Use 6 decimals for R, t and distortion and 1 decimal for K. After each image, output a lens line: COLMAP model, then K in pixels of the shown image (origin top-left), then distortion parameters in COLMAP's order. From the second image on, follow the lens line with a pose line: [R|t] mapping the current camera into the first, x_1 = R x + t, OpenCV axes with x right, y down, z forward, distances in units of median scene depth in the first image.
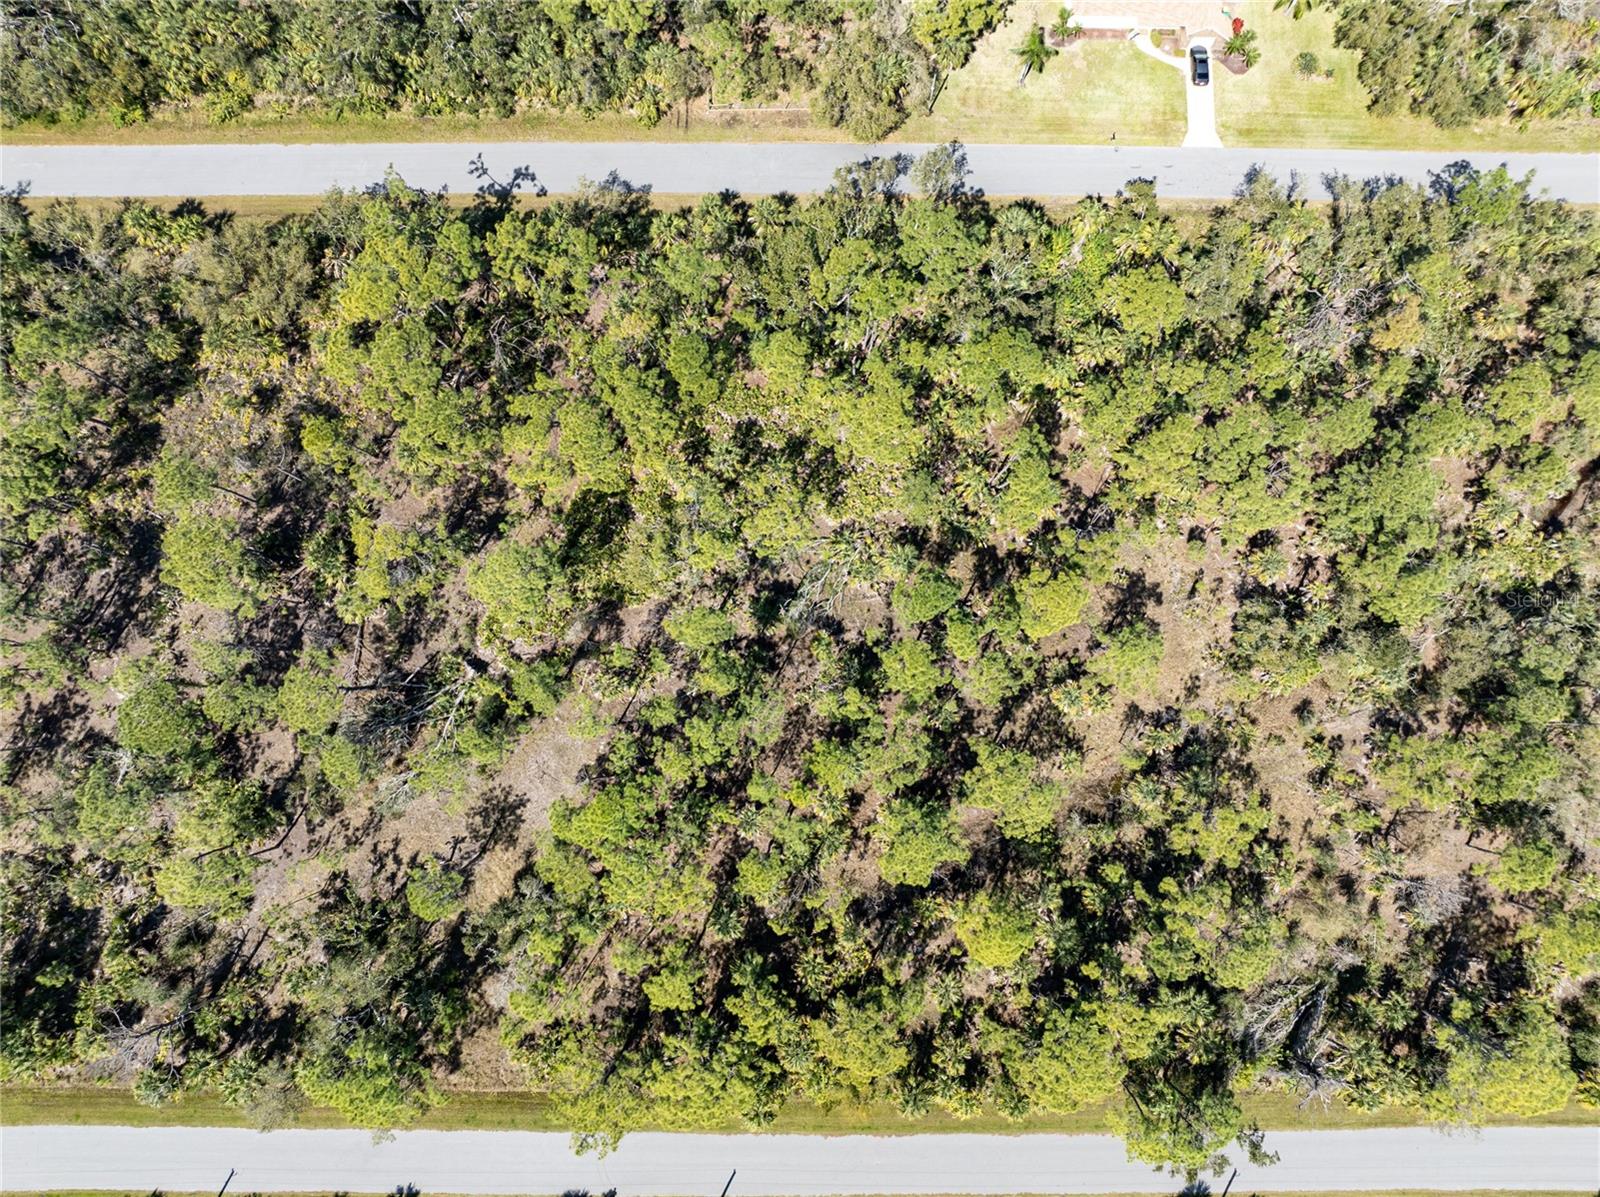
lens RADIAL K [[1139.4, 0, 800.0], [0, 1139.4, 598.5], [0, 0, 1]] dist [-0.034088, 0.000562]
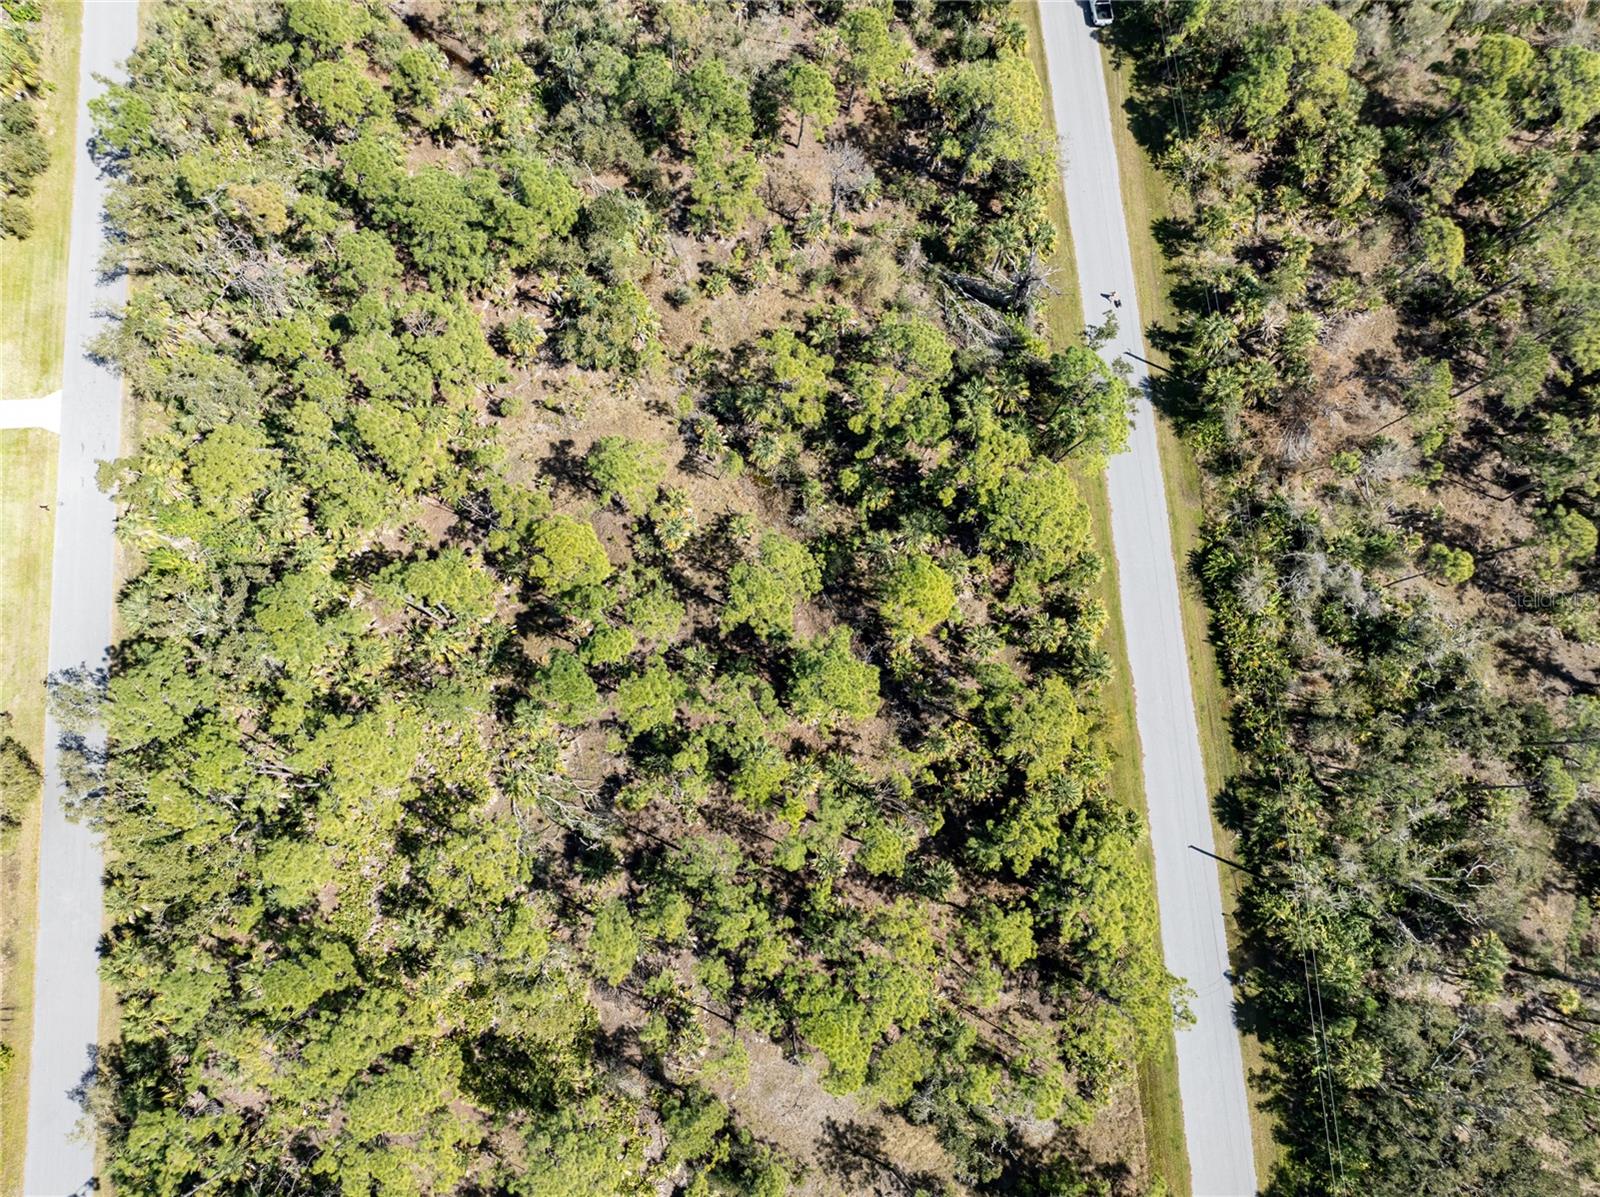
lens RADIAL K [[1101.0, 0, 800.0], [0, 1101.0, 598.5], [0, 0, 1]] dist [-0.002111, -0.029306]
pose [[-0.074994, -0.981326, 0.177132, 0.010081], [0.987261, -0.048071, 0.151671, 0.048910], [-0.140324, 0.186250, 0.972430, 0.098669]]
